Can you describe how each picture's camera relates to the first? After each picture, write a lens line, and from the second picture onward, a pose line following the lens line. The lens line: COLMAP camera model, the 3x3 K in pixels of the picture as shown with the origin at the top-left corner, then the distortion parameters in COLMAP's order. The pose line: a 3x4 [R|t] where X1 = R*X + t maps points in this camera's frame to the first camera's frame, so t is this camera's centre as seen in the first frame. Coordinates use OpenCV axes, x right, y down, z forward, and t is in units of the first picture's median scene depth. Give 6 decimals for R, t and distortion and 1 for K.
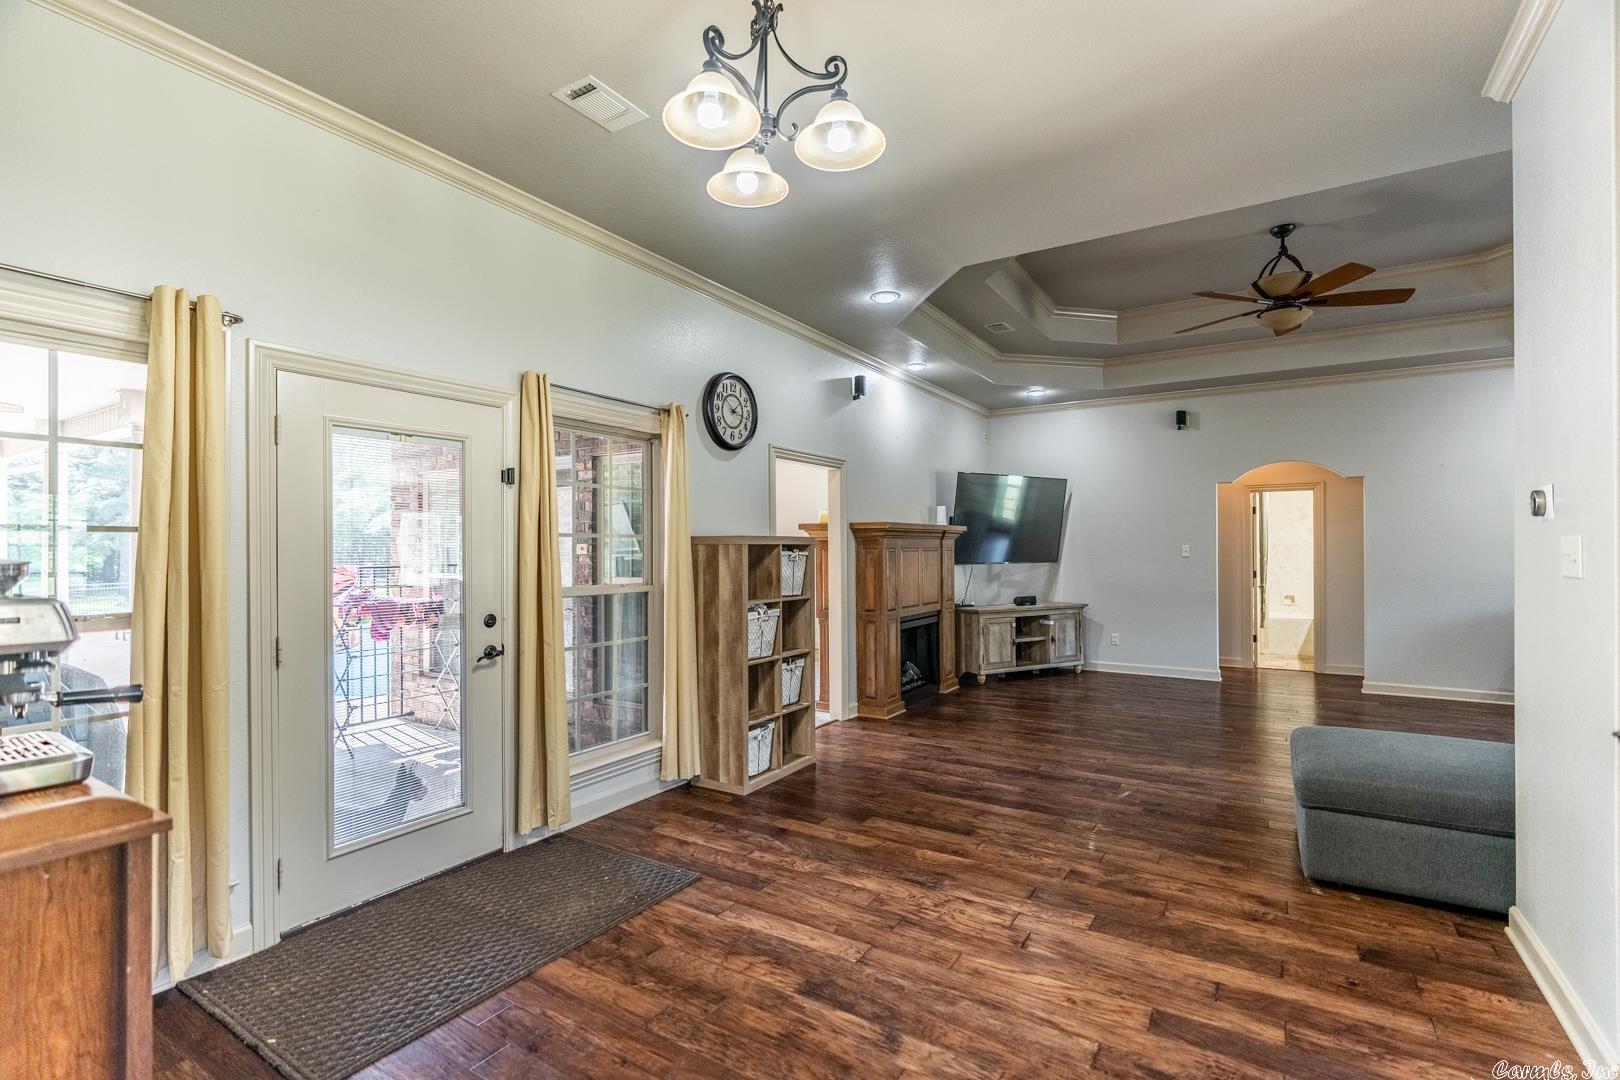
lens RADIAL K [[740.9, 0, 813.0], [0, 740.9, 544.2], [0, 0, 1]] dist [-0.010713, 0.004161]
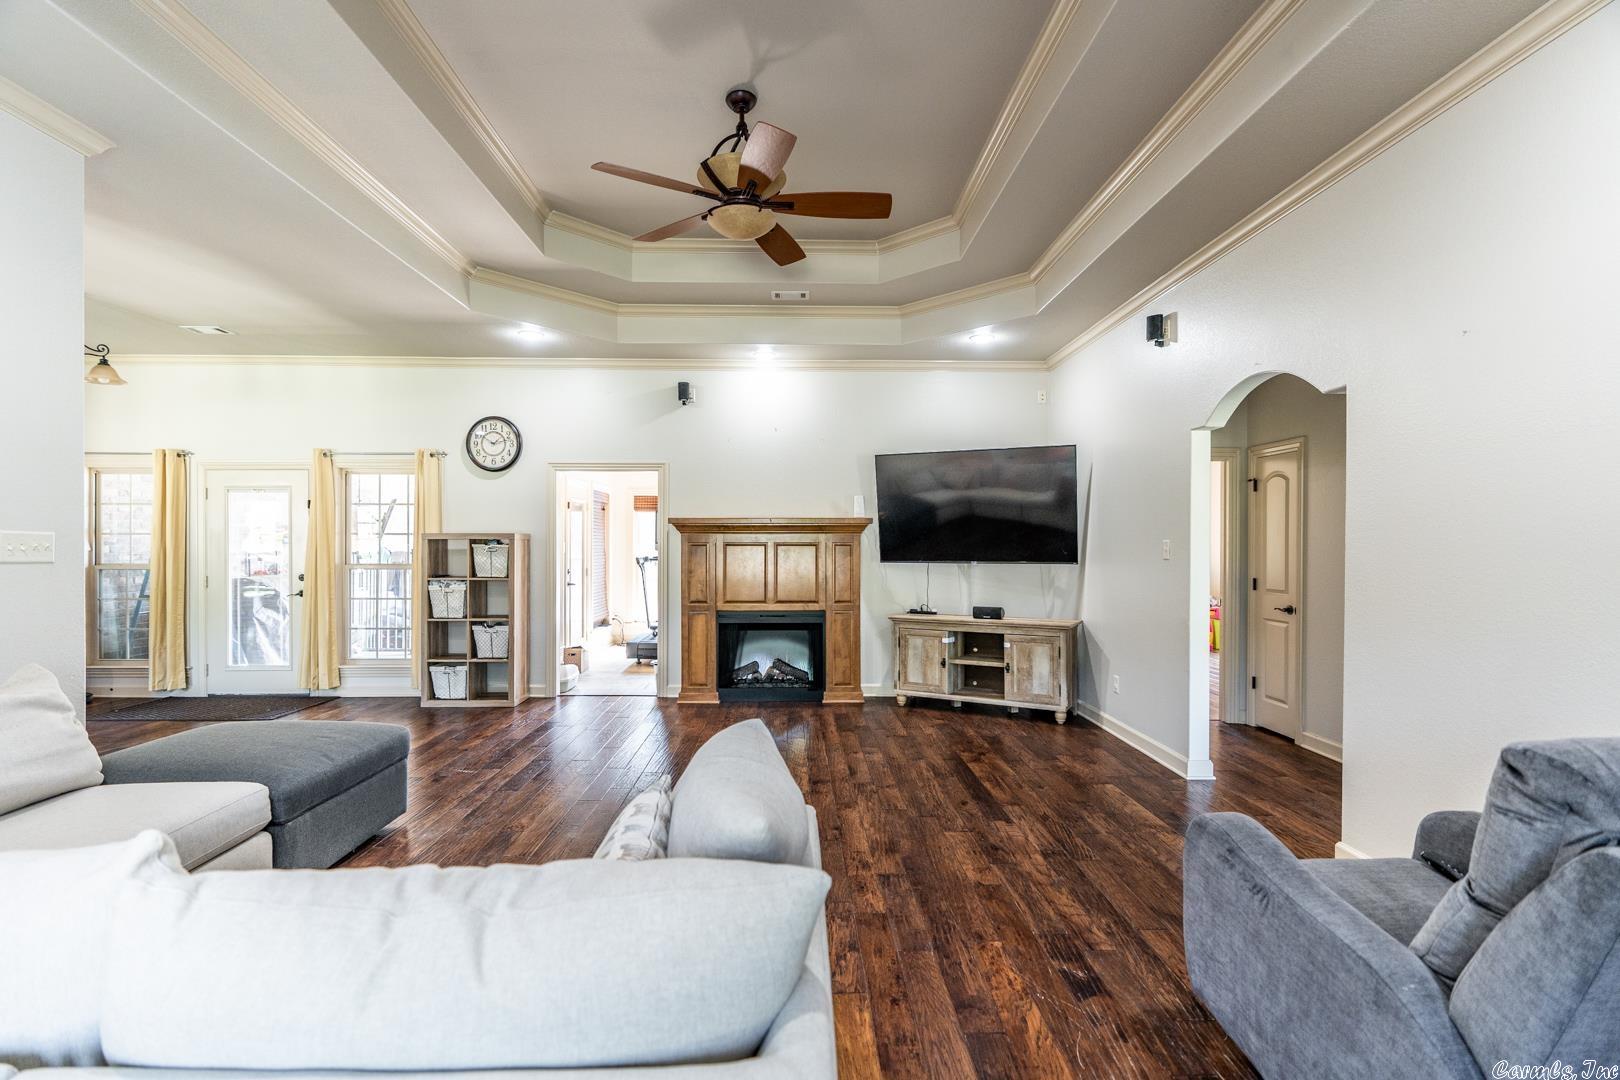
lens RADIAL K [[740.9, 0, 808.0], [0, 740.9, 548.3], [0, 0, 1]] dist [-0.010713, 0.004161]
pose [[0.562587, 0.013239, -0.826632, 1.367383], [0.000502, 0.999866, 0.016355, -0.004840], [0.826738, -0.009616, 0.562505, 0.699452]]
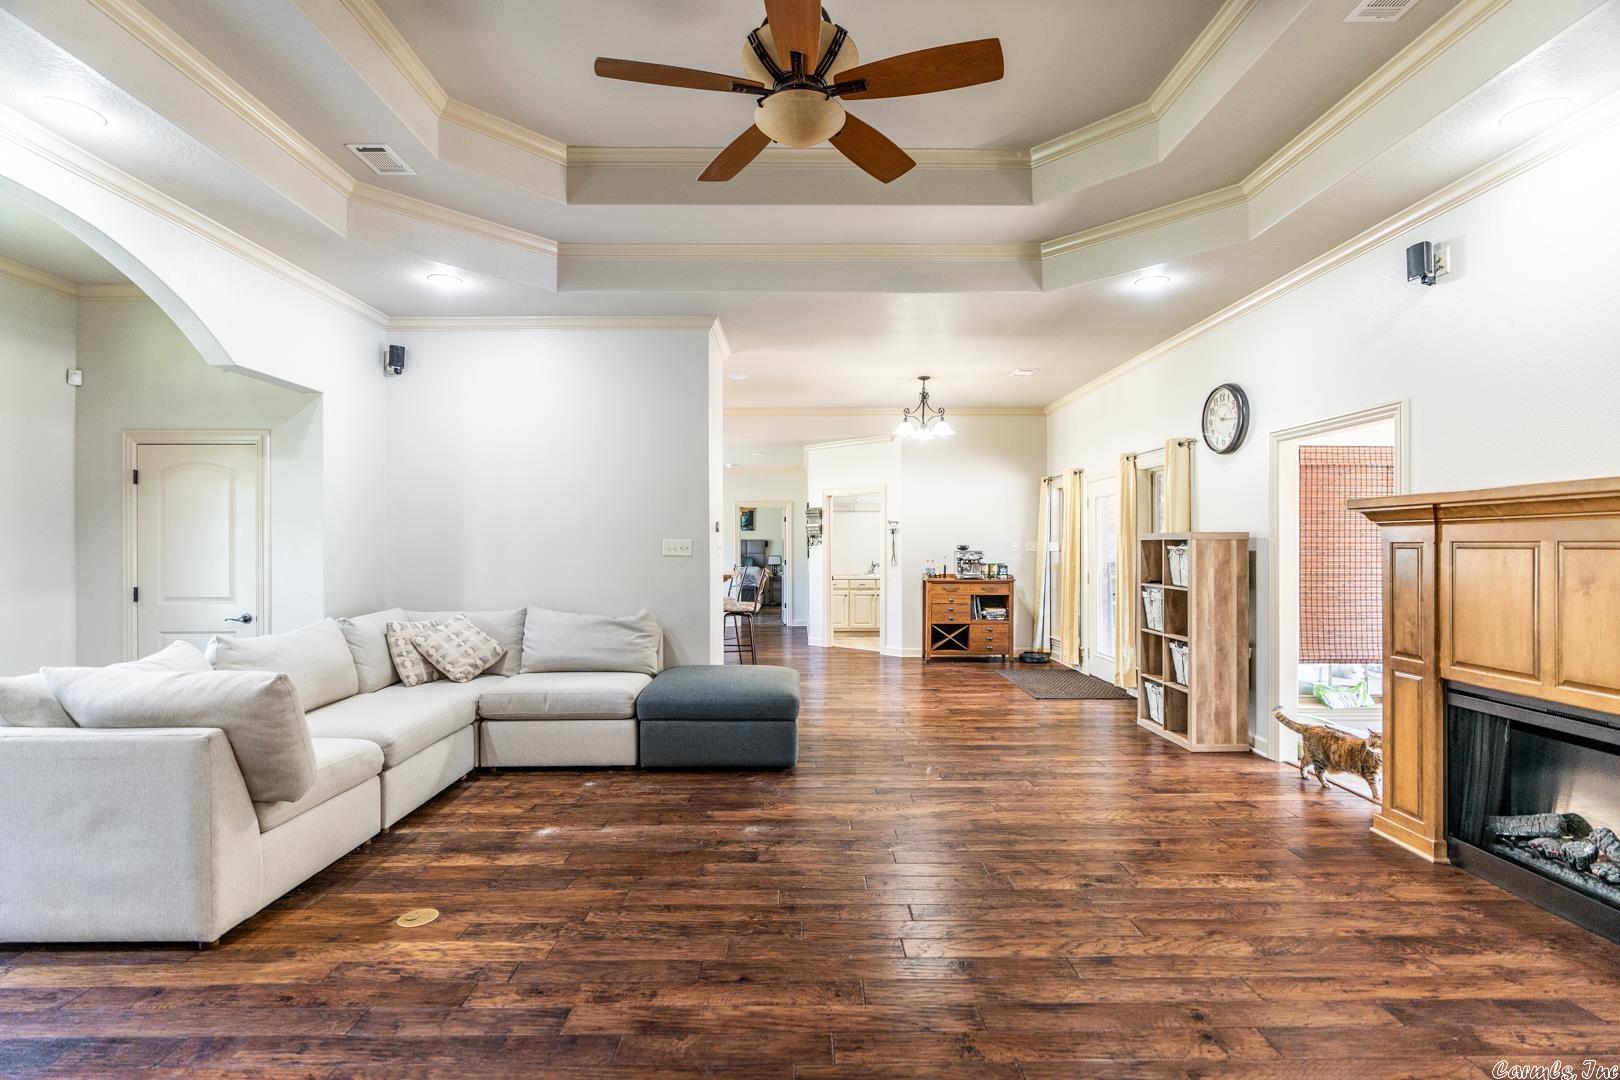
lens RADIAL K [[740.9, 0, 817.0], [0, 740.9, 545.8], [0, 0, 1]] dist [-0.010713, 0.004161]
pose [[-0.827796, 0.005478, -0.561002, 1.005853], [0.008057, 0.999965, -0.002123, 0.007180], [0.560971, -0.006277, -0.827812, 1.560573]]
